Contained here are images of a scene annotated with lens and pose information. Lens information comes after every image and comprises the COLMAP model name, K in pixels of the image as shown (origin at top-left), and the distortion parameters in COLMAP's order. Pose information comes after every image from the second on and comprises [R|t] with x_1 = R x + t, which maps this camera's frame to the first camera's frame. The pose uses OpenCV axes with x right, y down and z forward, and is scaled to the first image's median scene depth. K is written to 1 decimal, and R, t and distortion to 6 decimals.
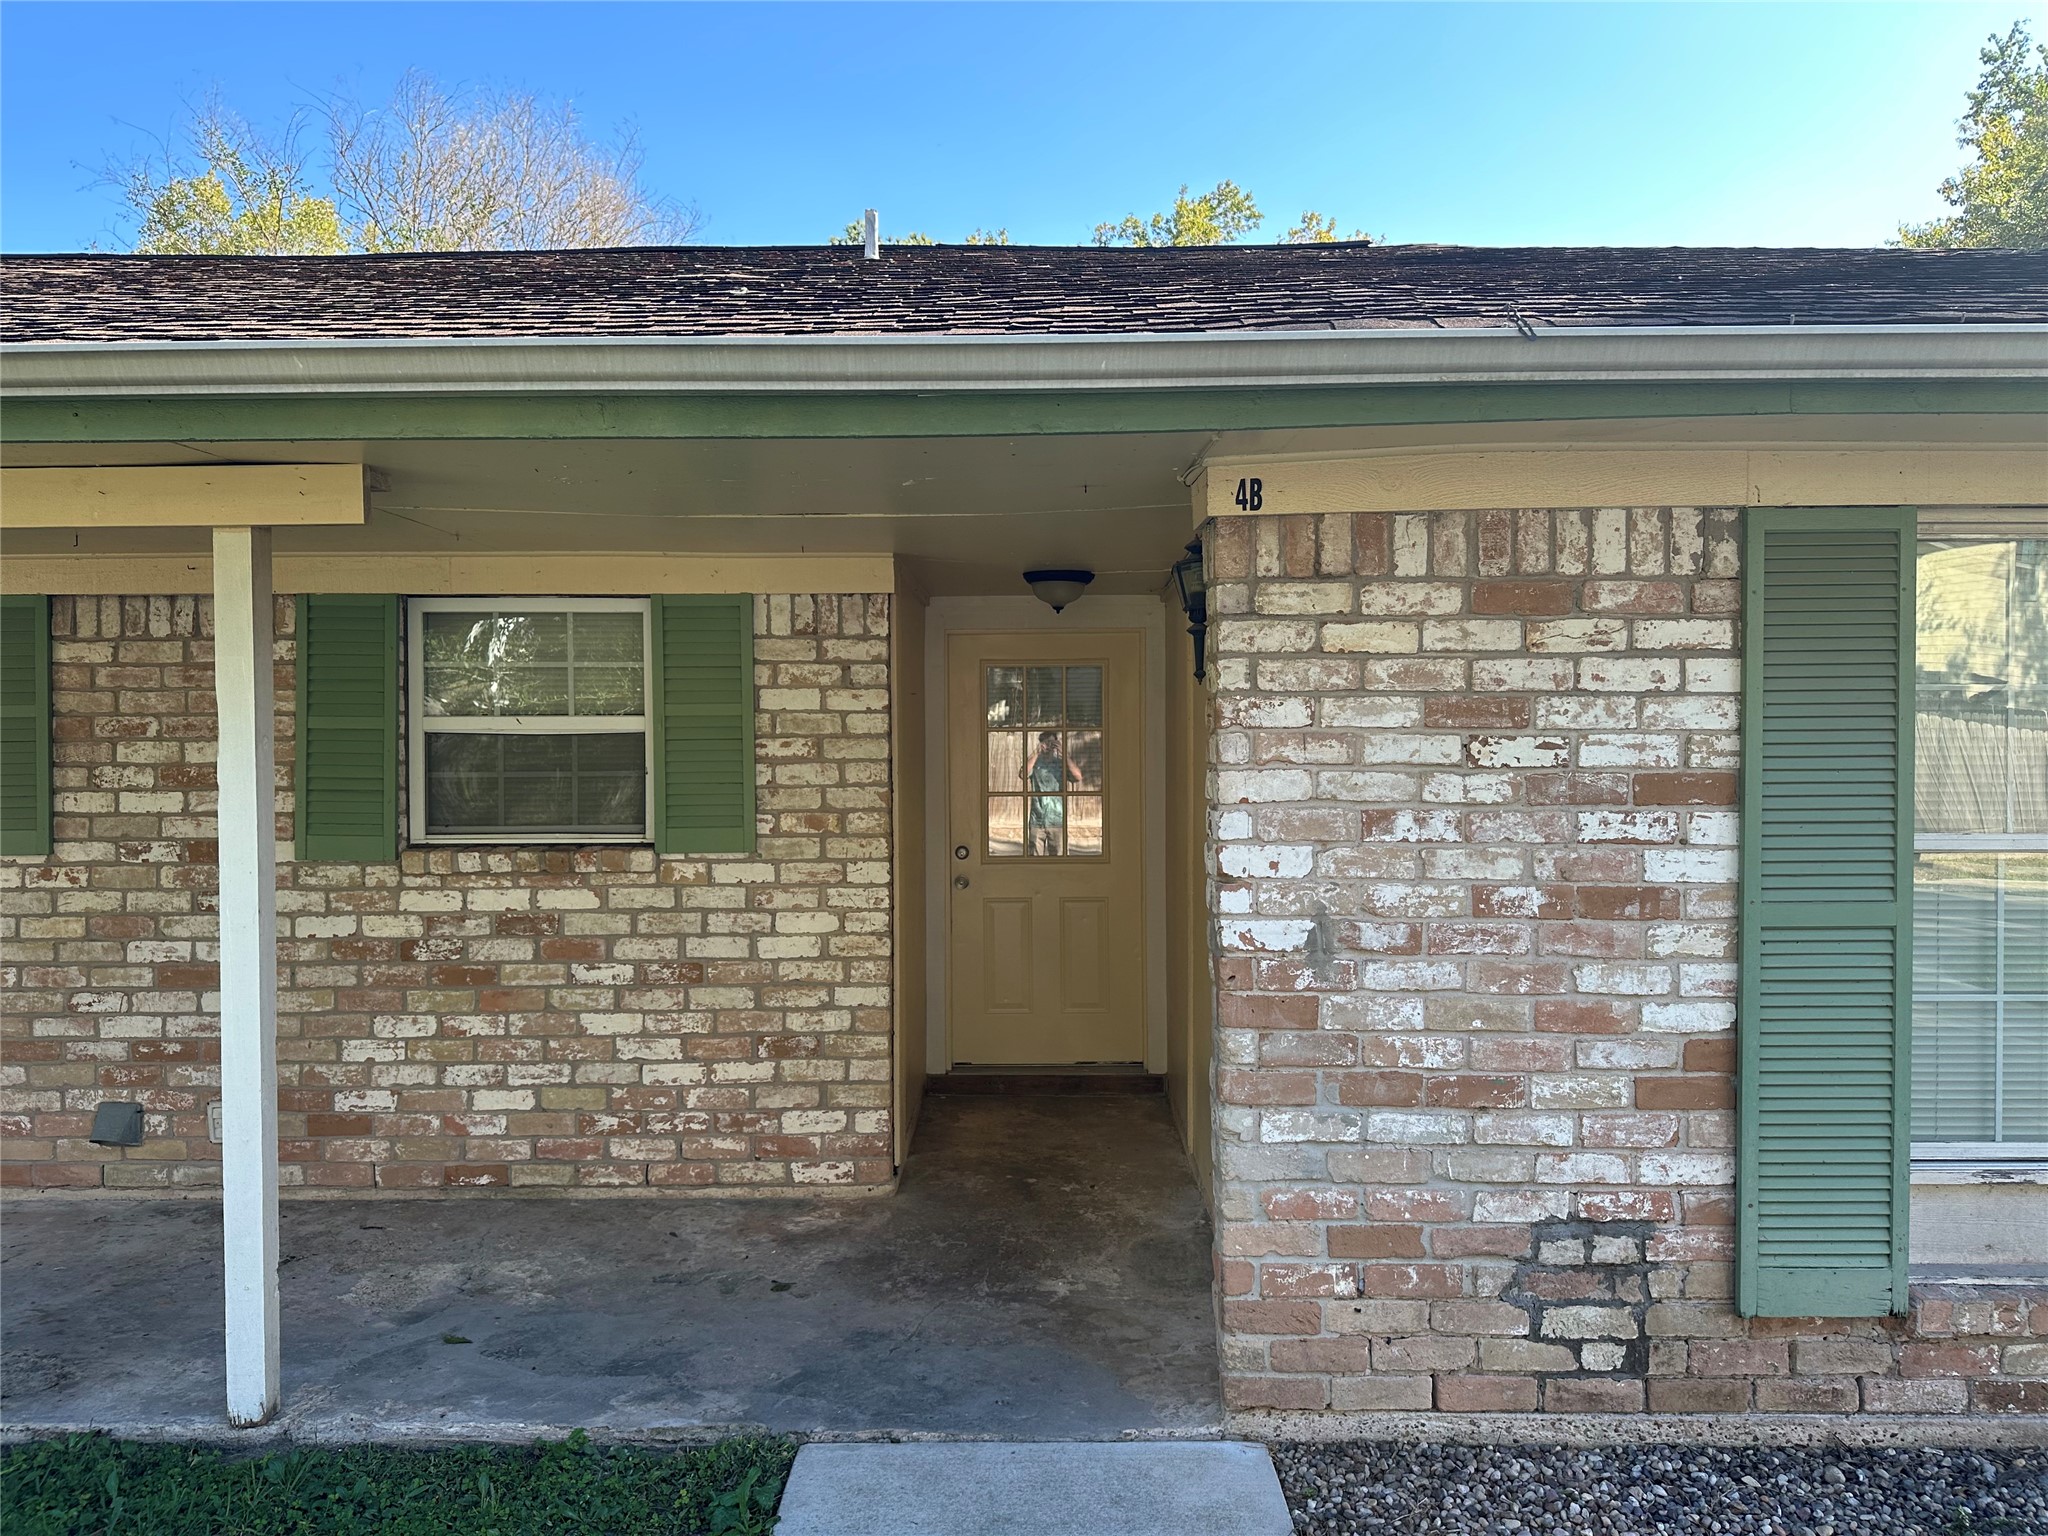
lens RADIAL K [[1448.8, 0, 1014.1], [0, 1448.8, 768.1], [0, 0, 1]] dist [0.037684, -0.052583]
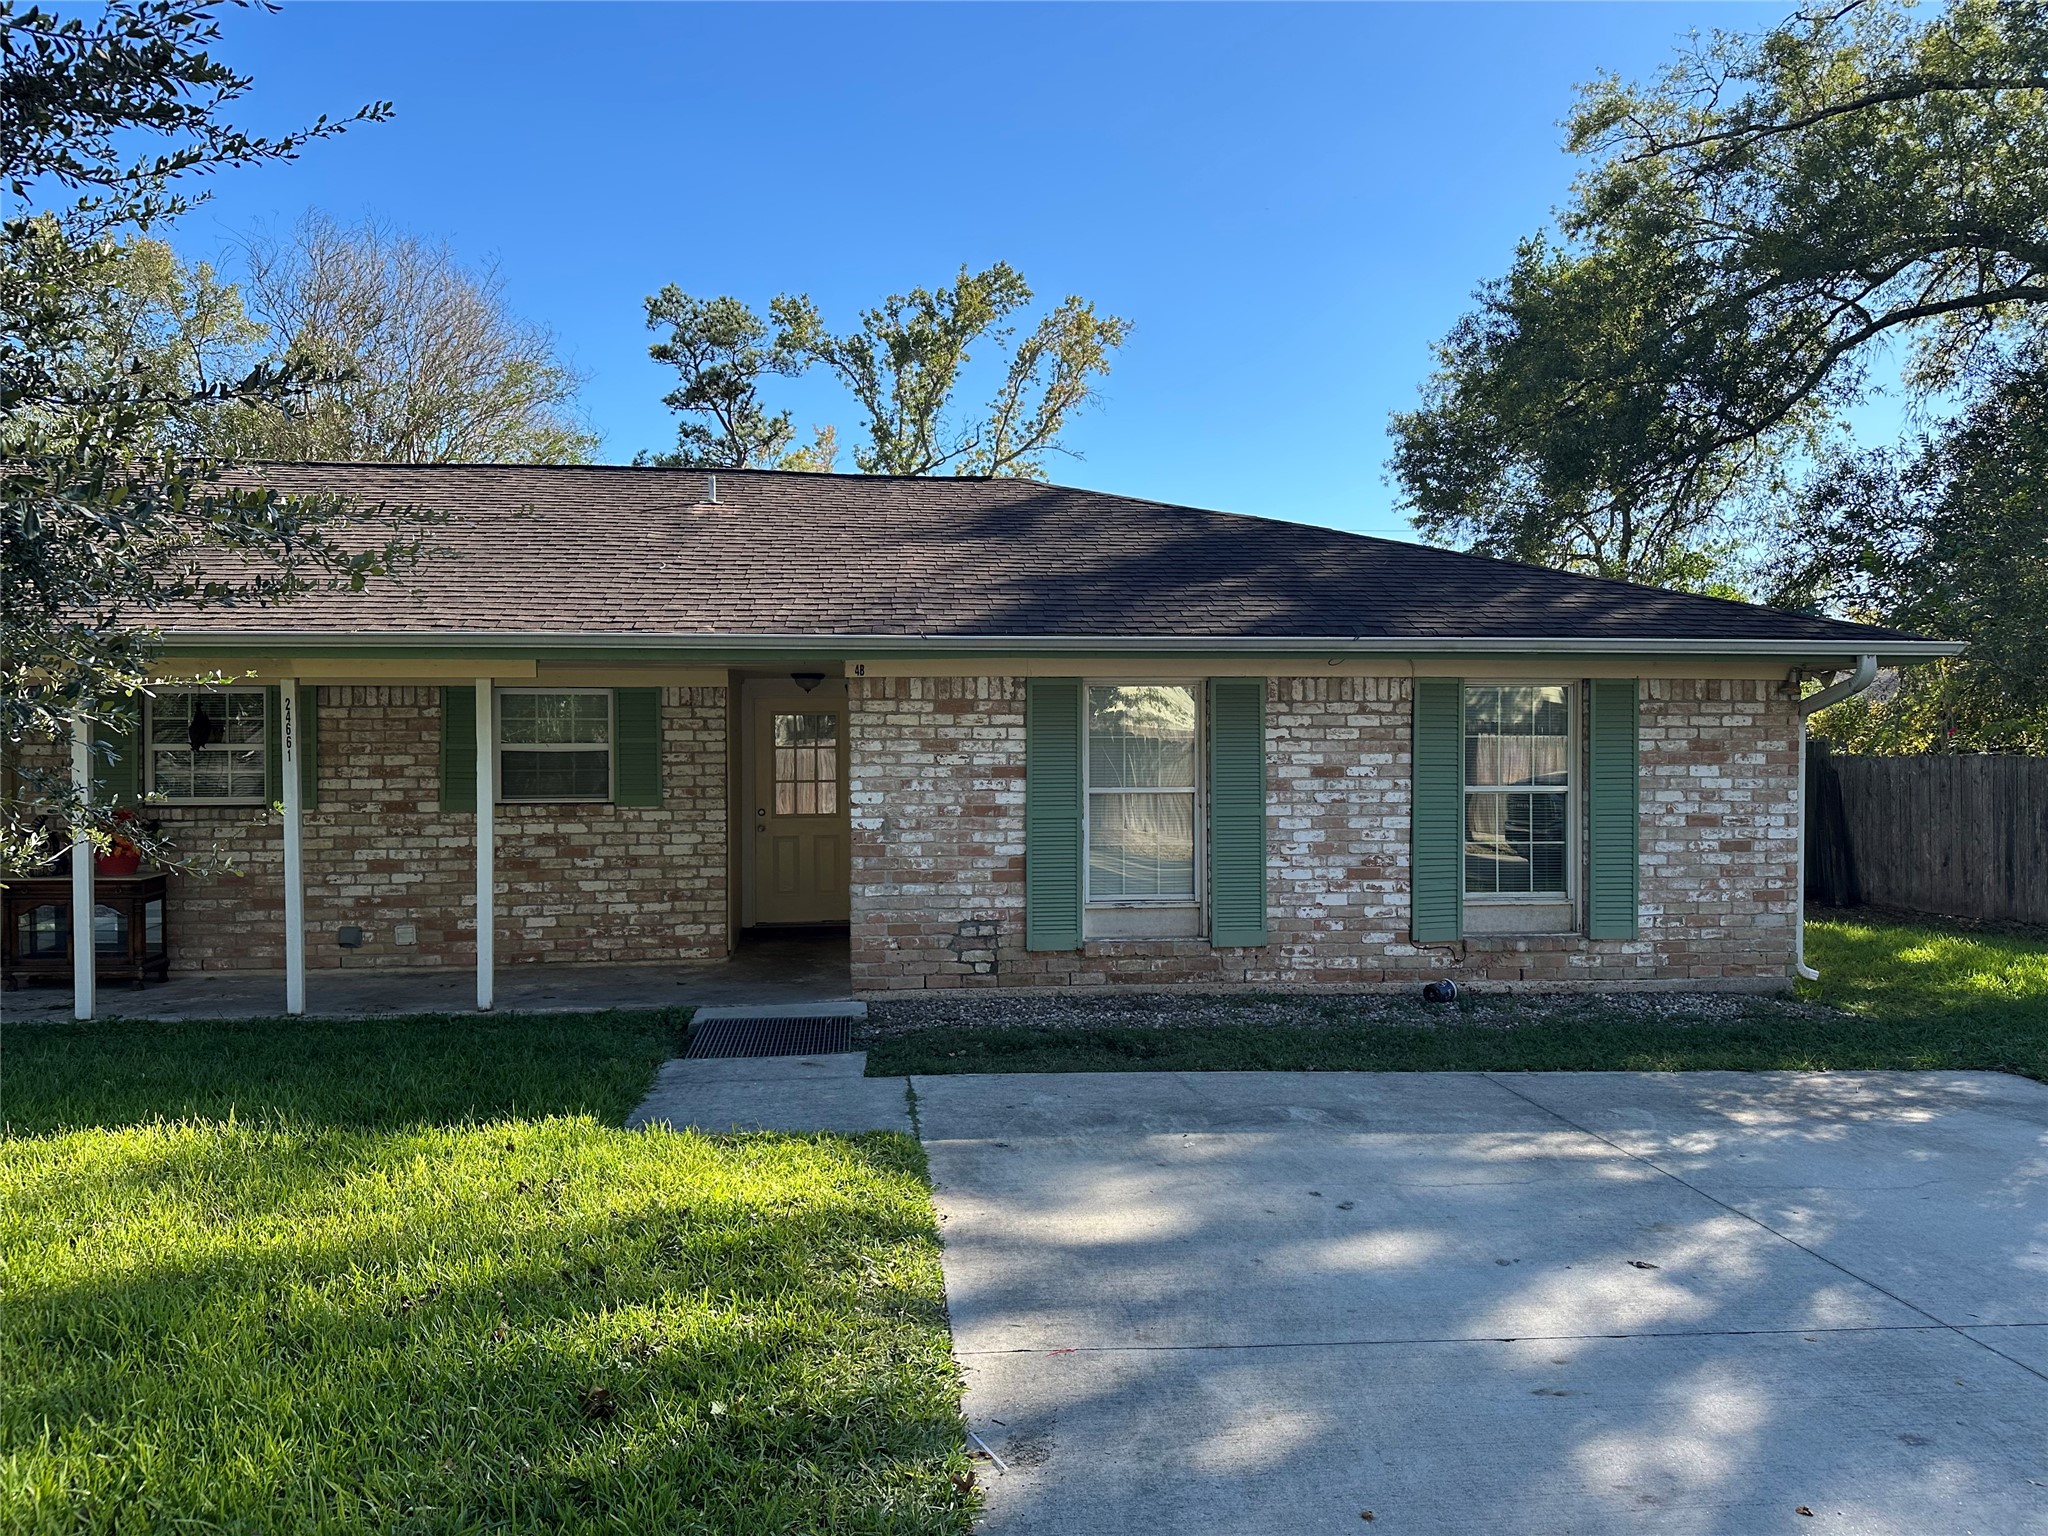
lens RADIAL K [[1448.8, 0, 1045.6], [0, 1448.8, 751.3], [0, 0, 1]] dist [0.037684, -0.052583]
pose [[0.988457, -0.000017, 0.151502, 0.059075], [0.002480, 0.999868, -0.016065, 0.012584], [-0.151482, 0.016256, 0.988326, -1.236606]]
